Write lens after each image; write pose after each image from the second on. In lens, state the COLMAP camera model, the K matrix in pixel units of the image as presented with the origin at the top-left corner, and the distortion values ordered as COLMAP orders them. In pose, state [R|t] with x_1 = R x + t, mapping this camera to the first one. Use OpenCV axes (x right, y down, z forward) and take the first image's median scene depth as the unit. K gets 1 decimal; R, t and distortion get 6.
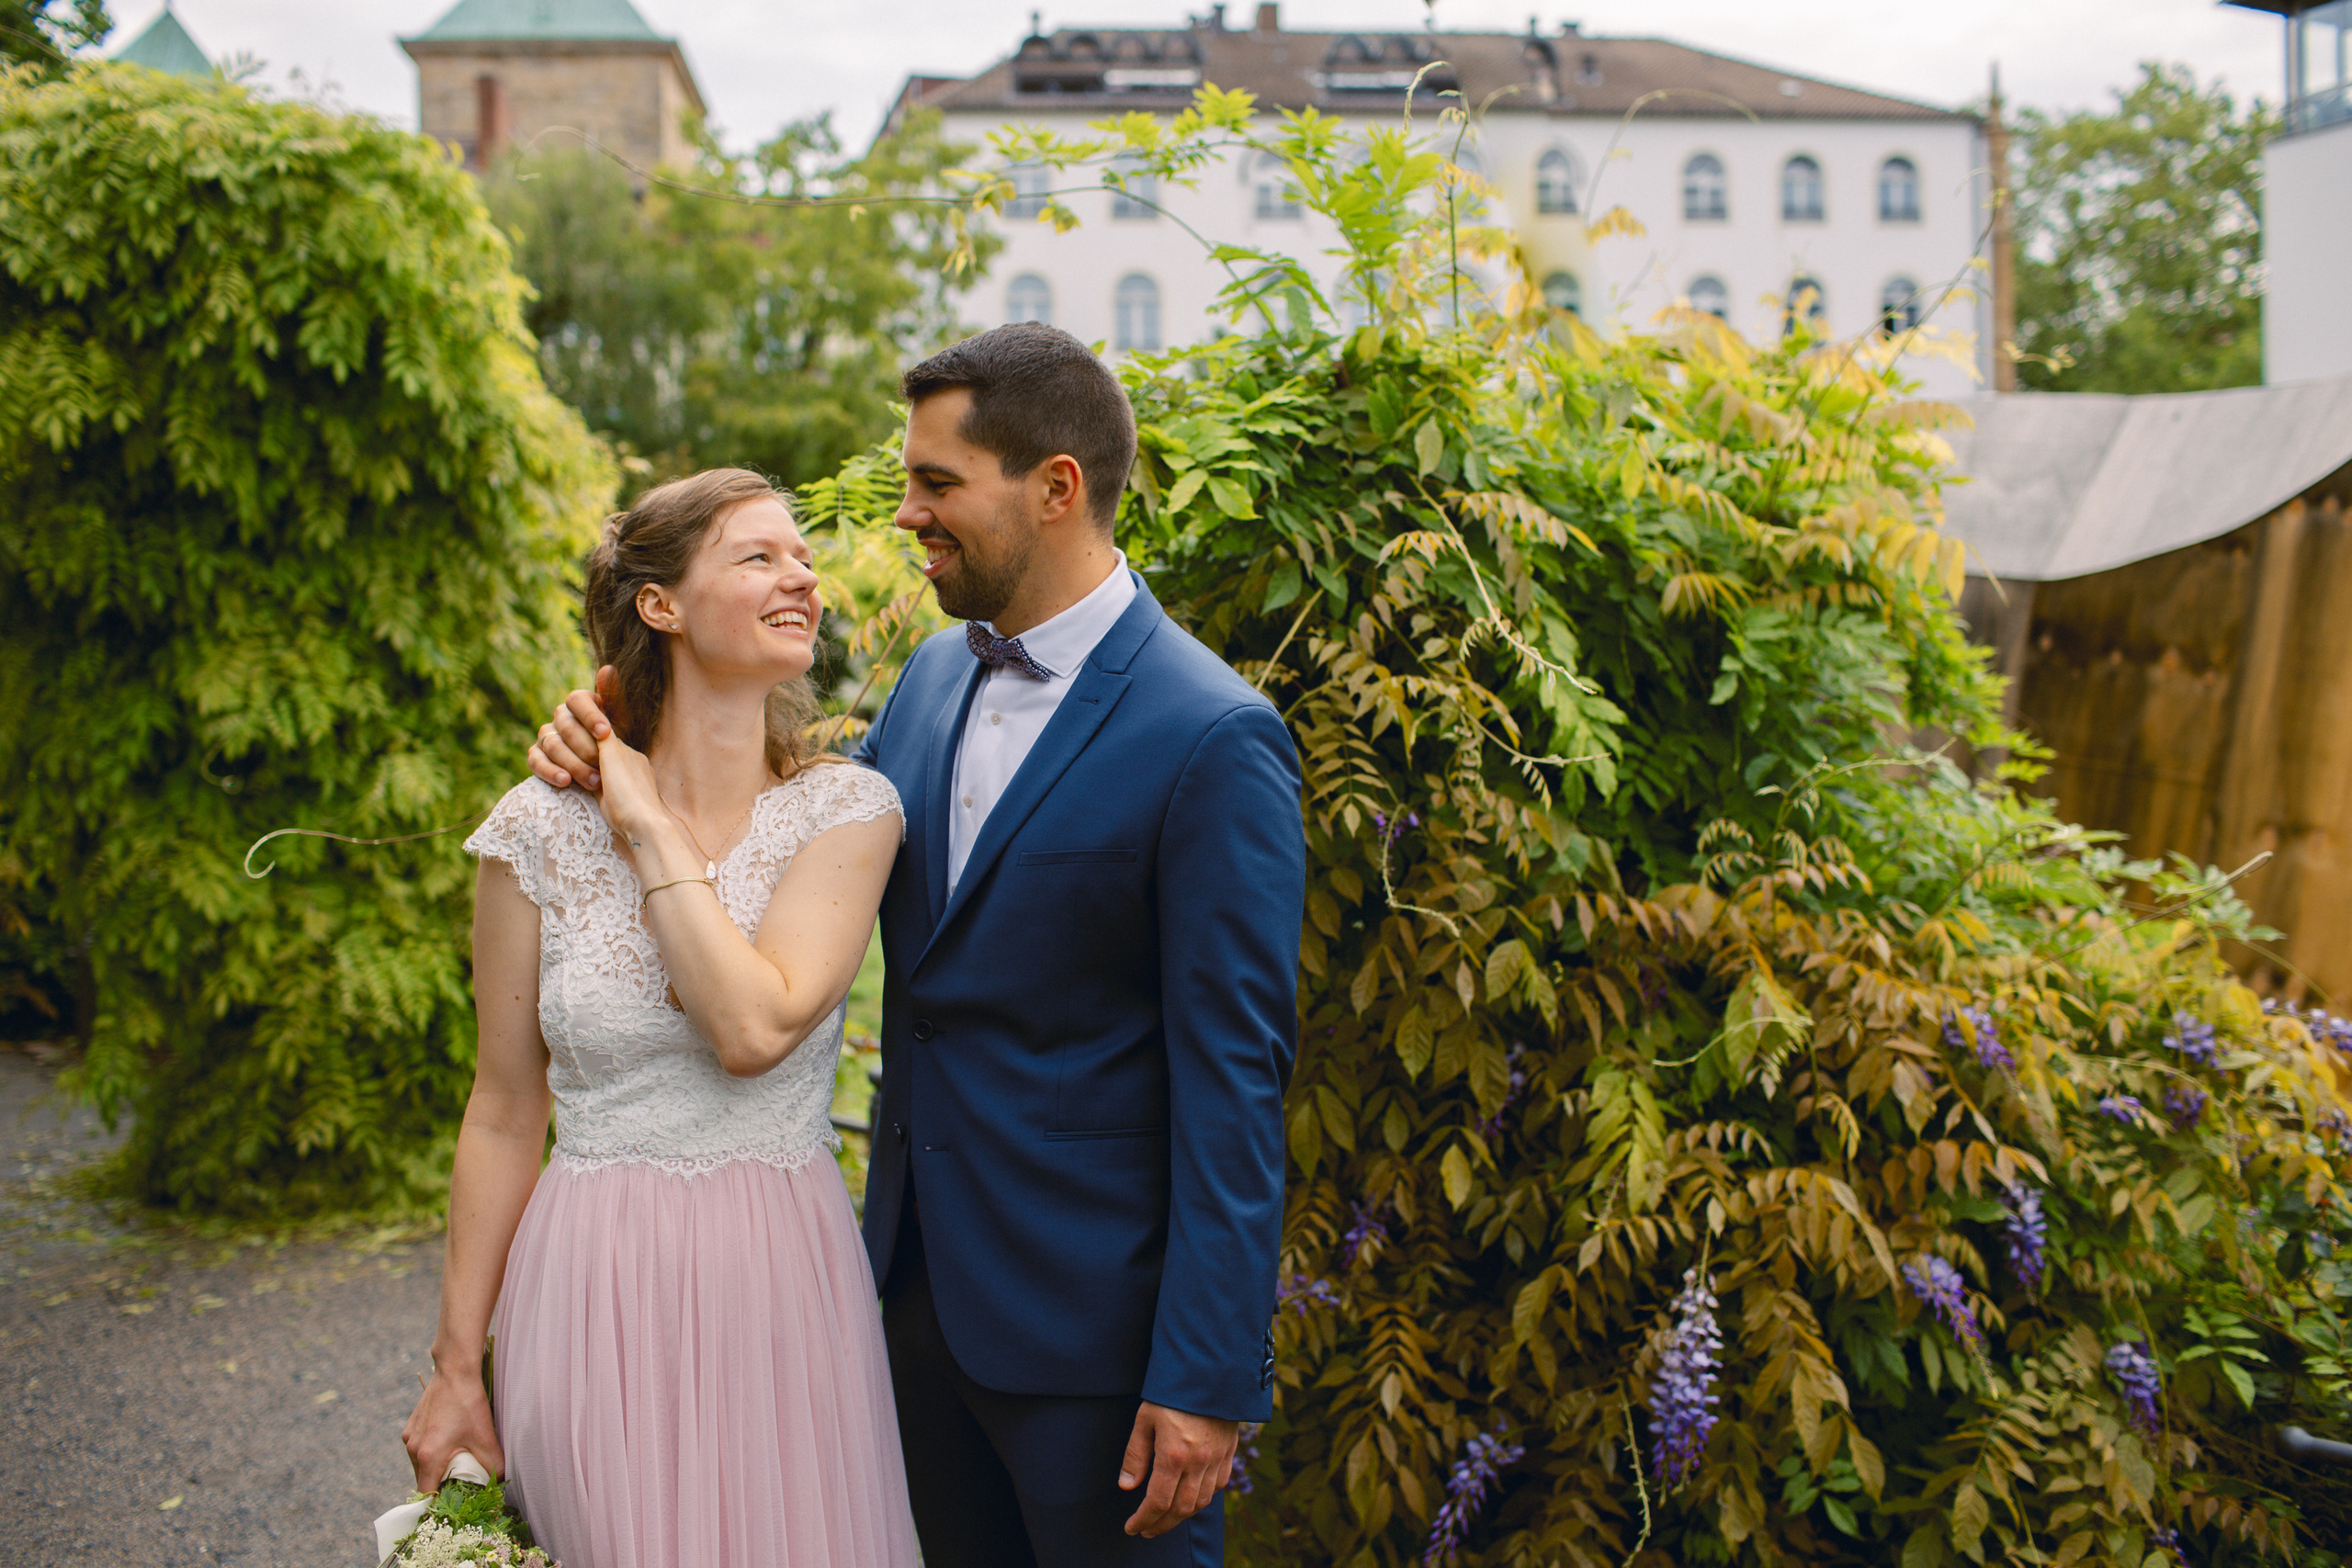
lens RADIAL K [[2387.0, 0, 1179.0], [0, 2387.0, 755.5], [0, 0, 1]] dist [-0.084856, 0.097490]
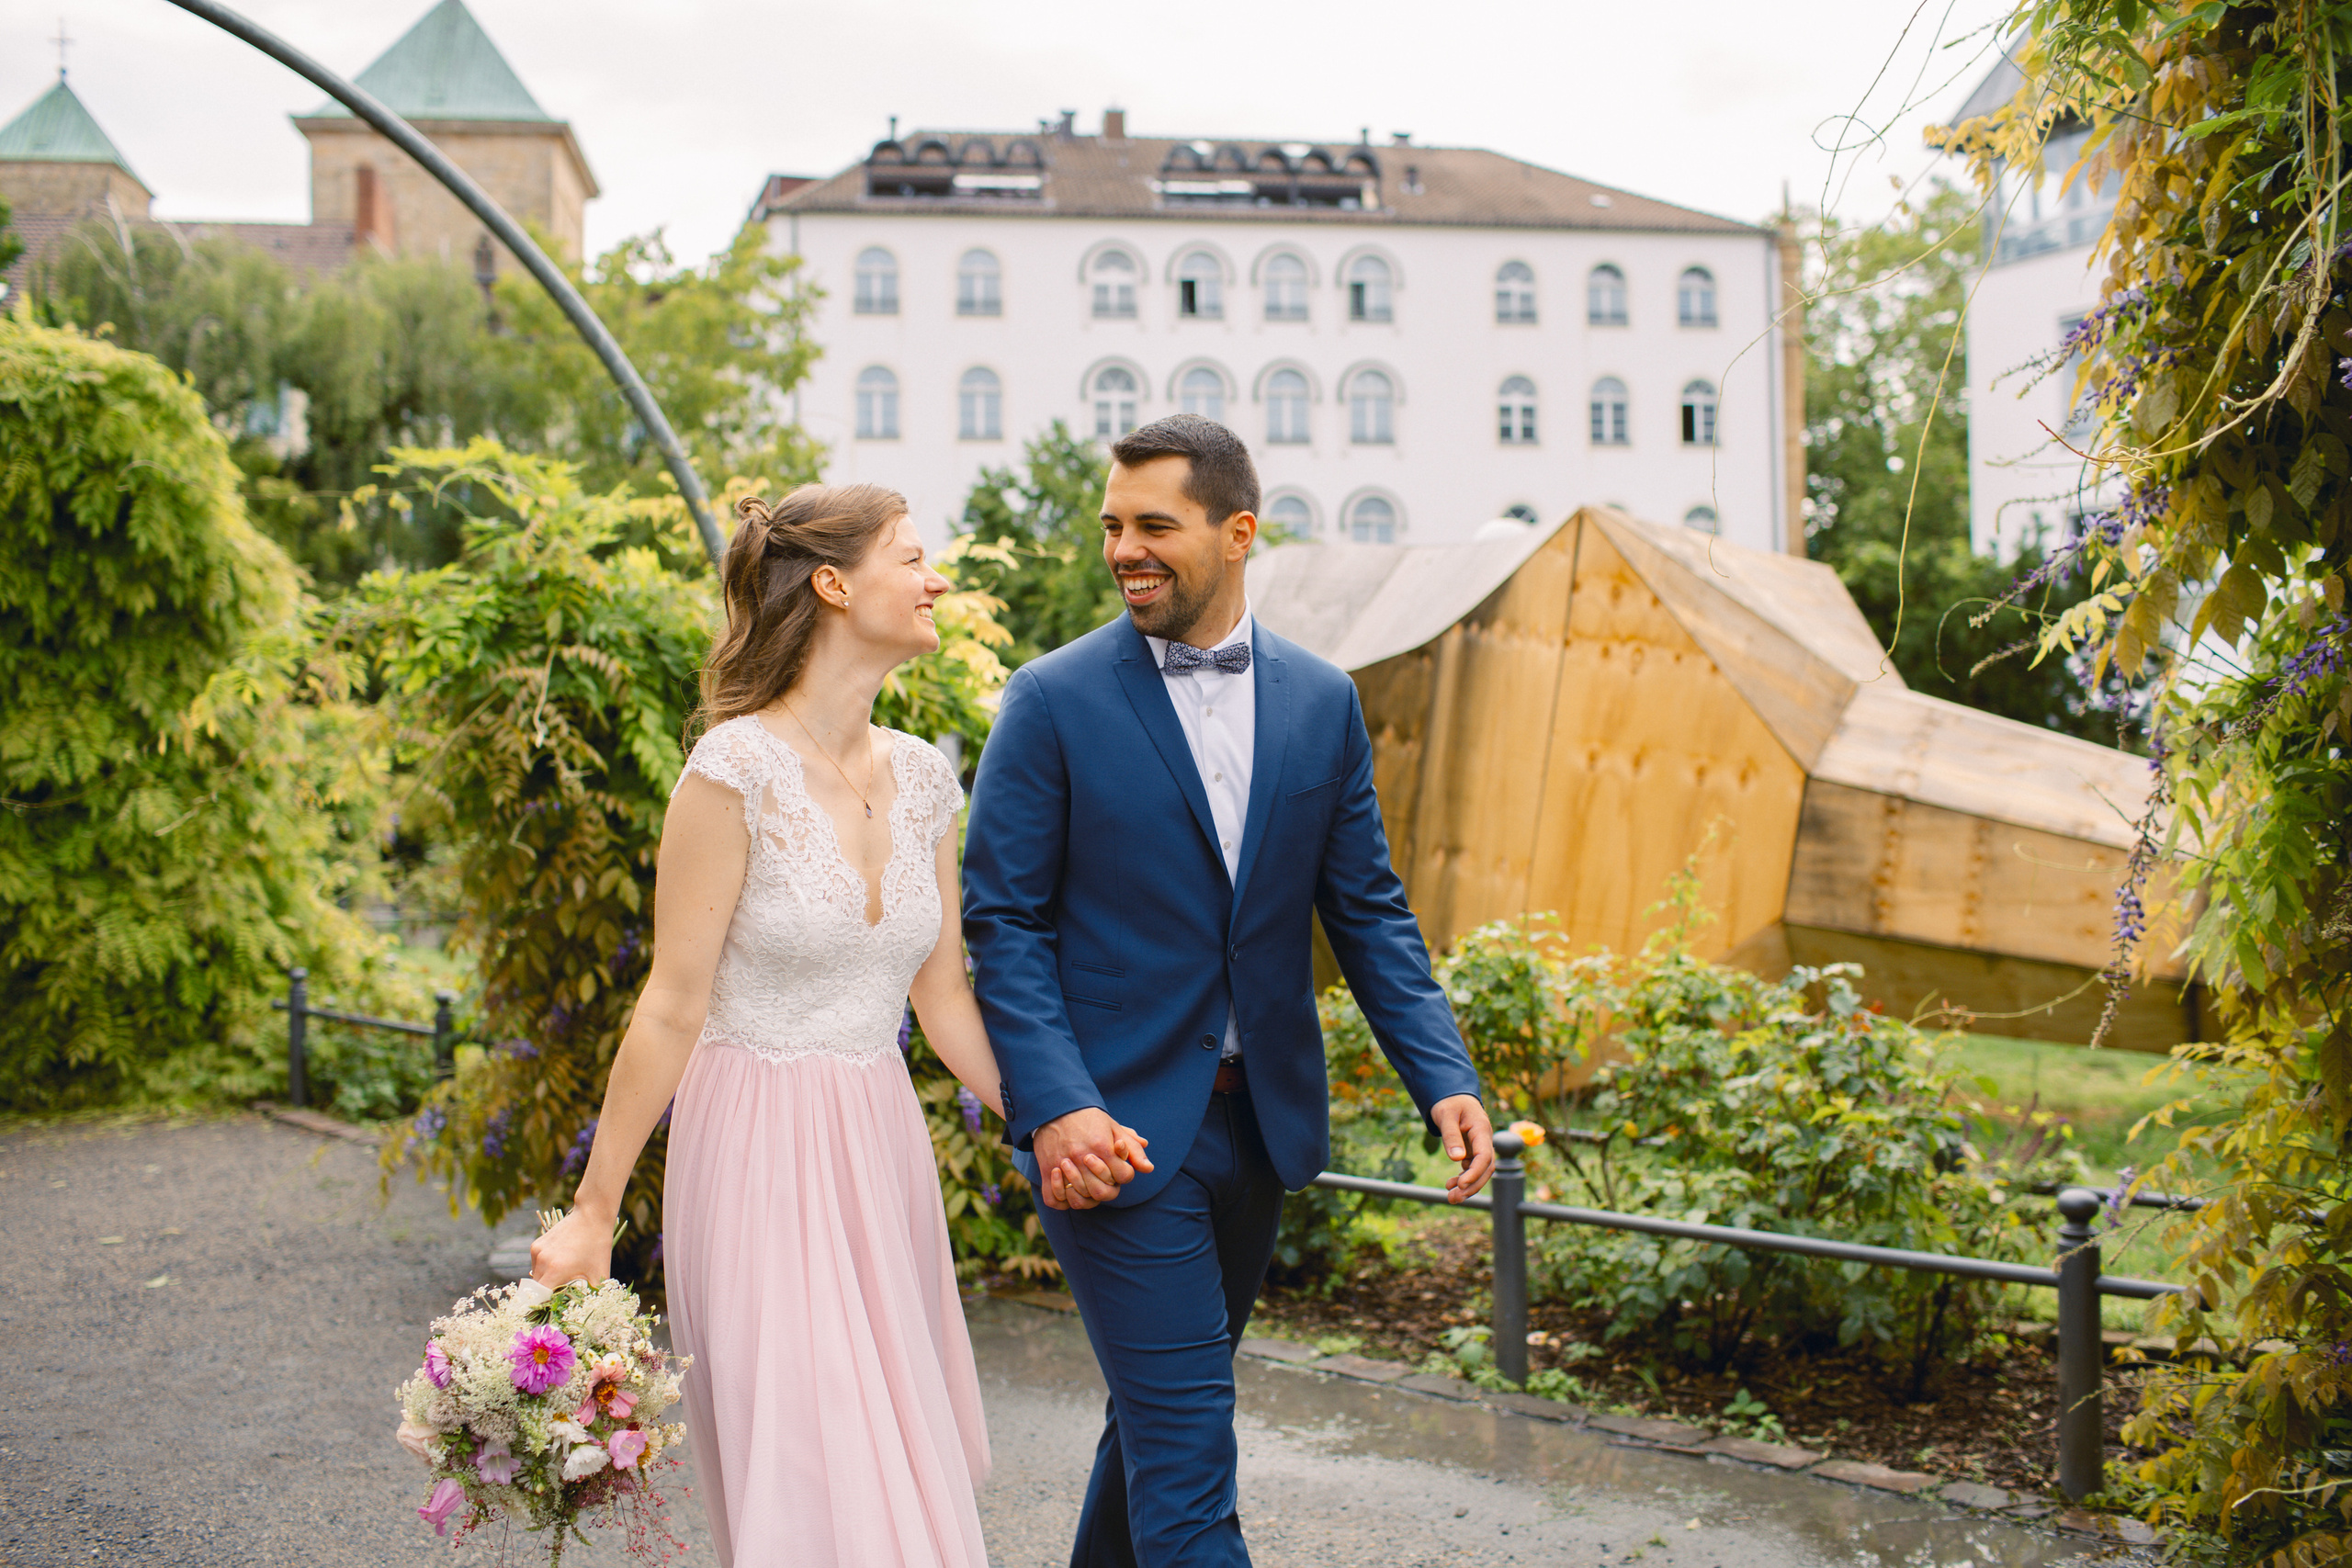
lens RADIAL K [[2265.1, 0, 1110.3], [0, 2265.1, 758.7], [0, 0, 1]] dist [-0.093584, 0.121780]
pose [[0.999162, 0.008058, 0.040140, 0.225782], [-0.006927, 0.999578, -0.028225, 0.017258], [-0.040350, 0.027923, 0.998795, -0.428558]]
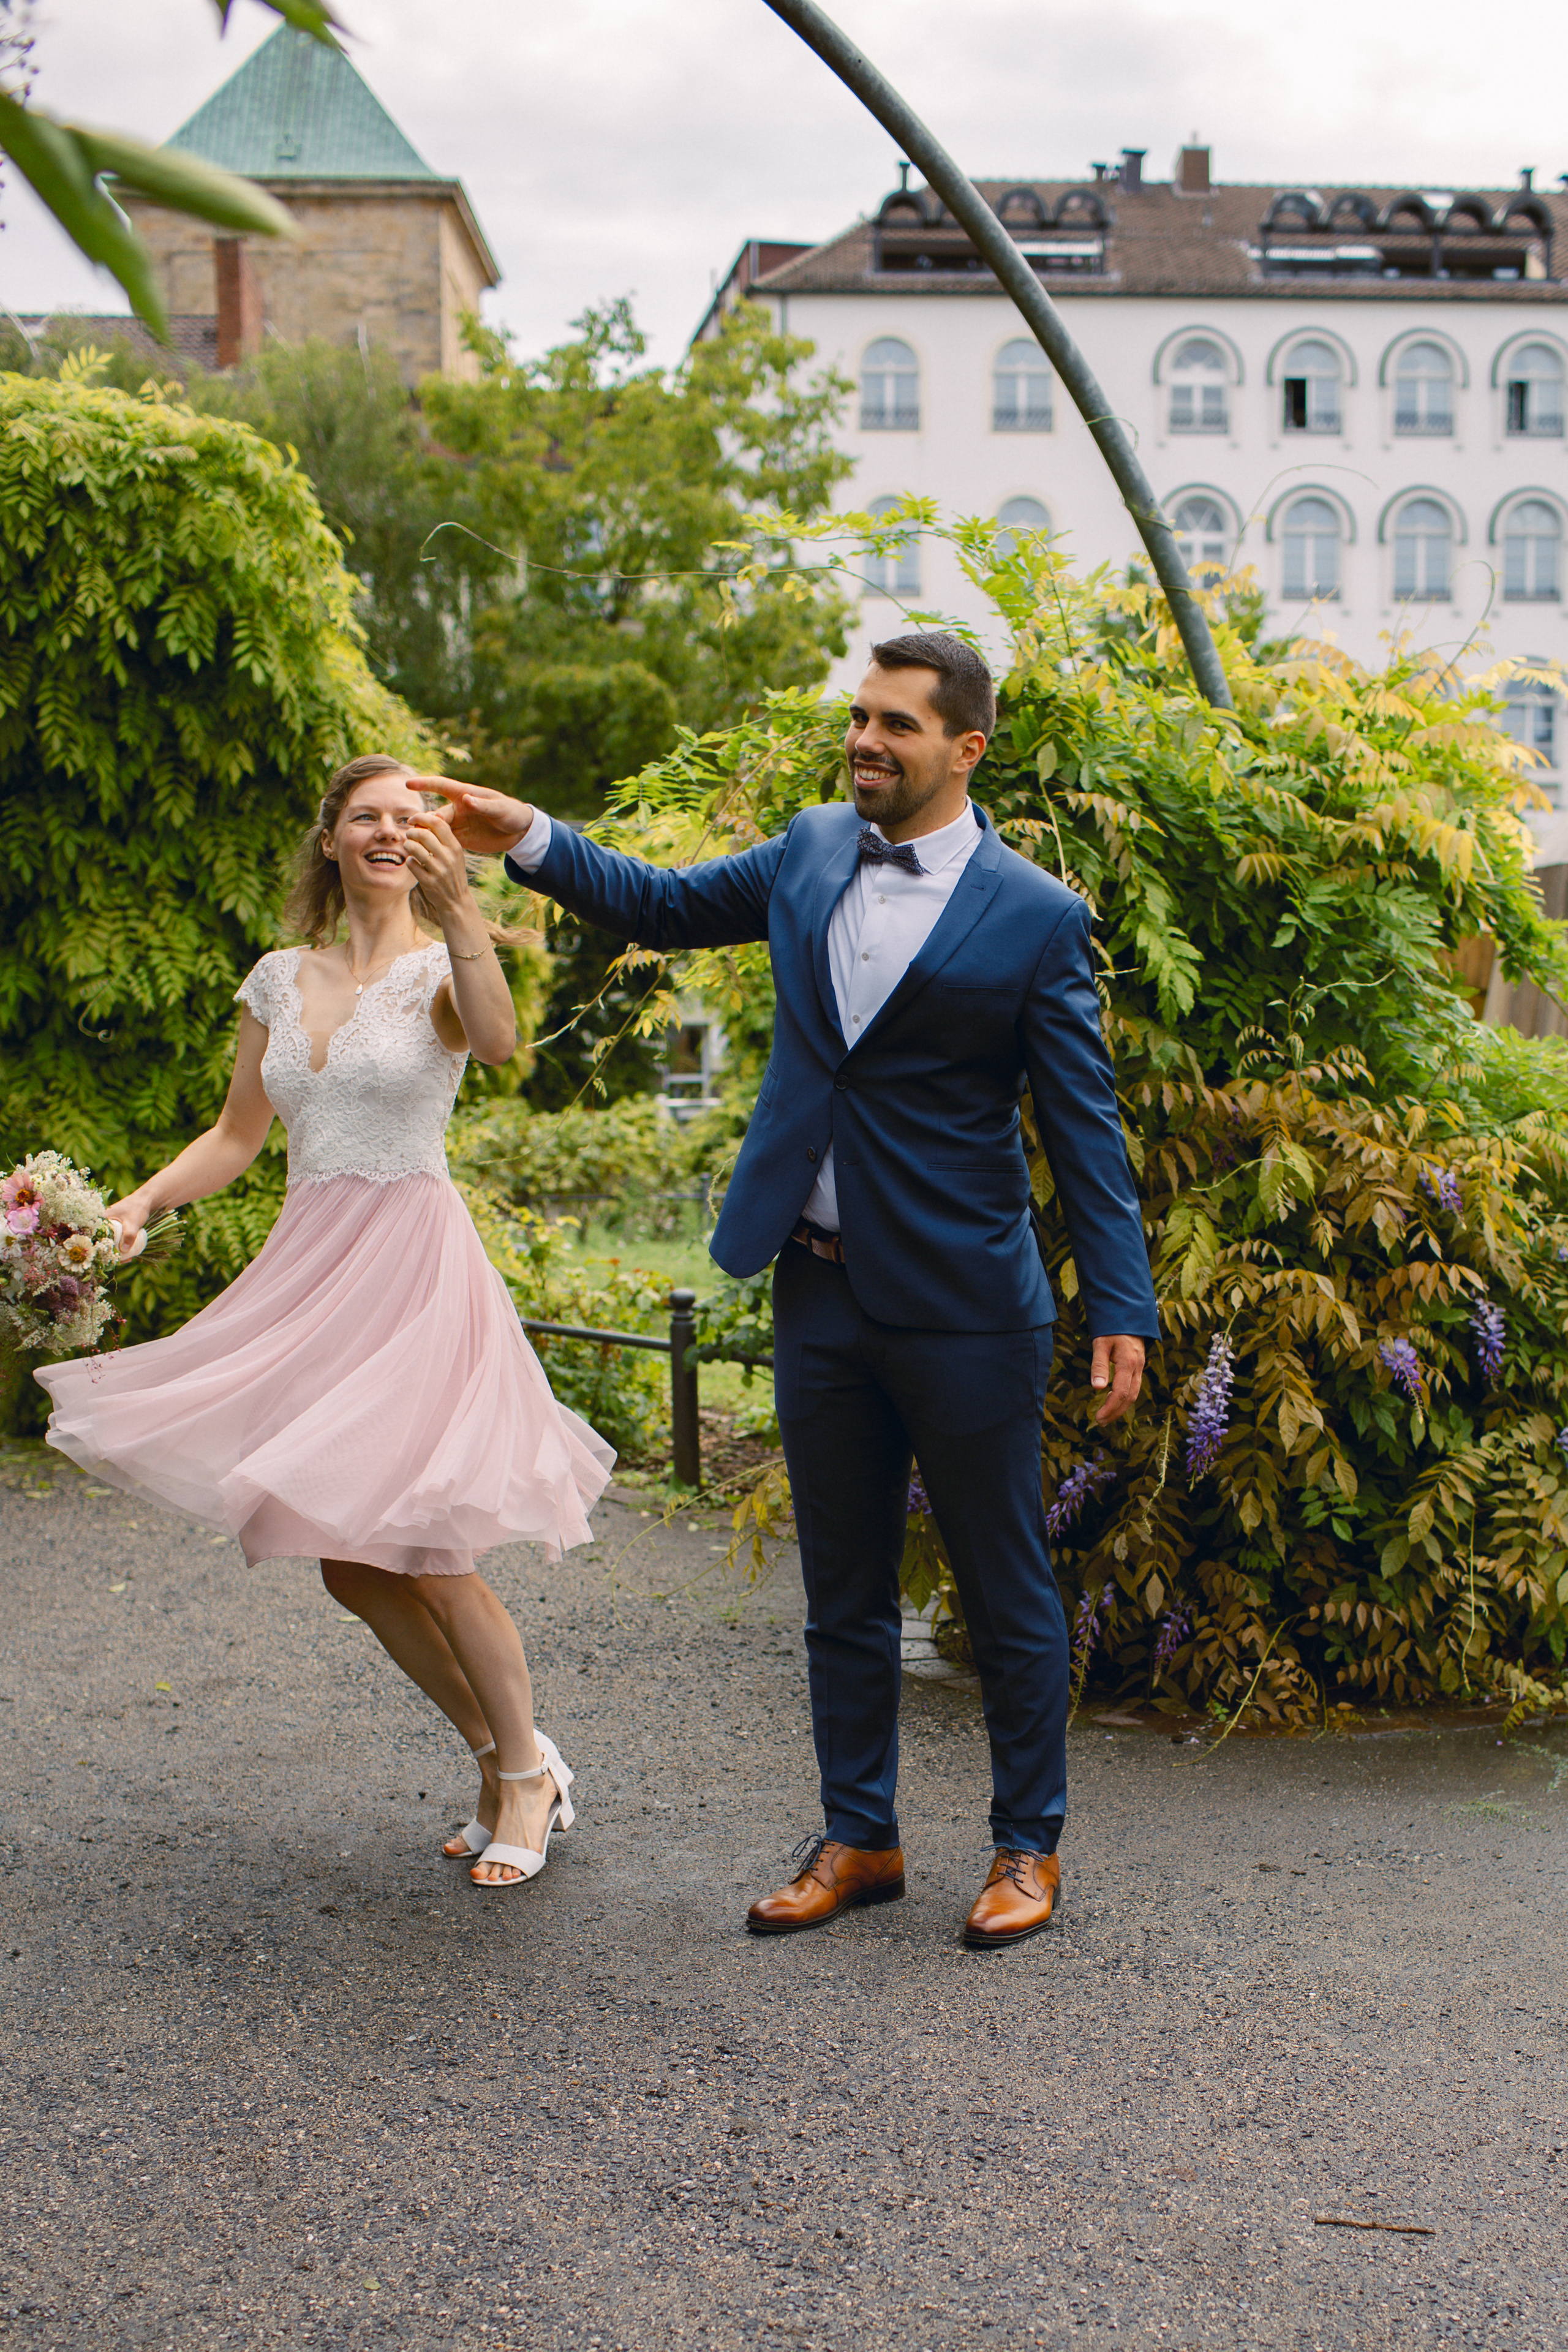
lens RADIAL K [[2855.8, 0, 961.3], [0, 2855.8, 1447.0], [0, 0, 1]] dist [-0.121257, 0.182023]
pose [[0.999249, 0.018624, -0.033992, 0.052629], [-0.014248, 0.992091, 0.124709, 0.030643], [0.036046, -0.124131, 0.991611, -0.333579]]
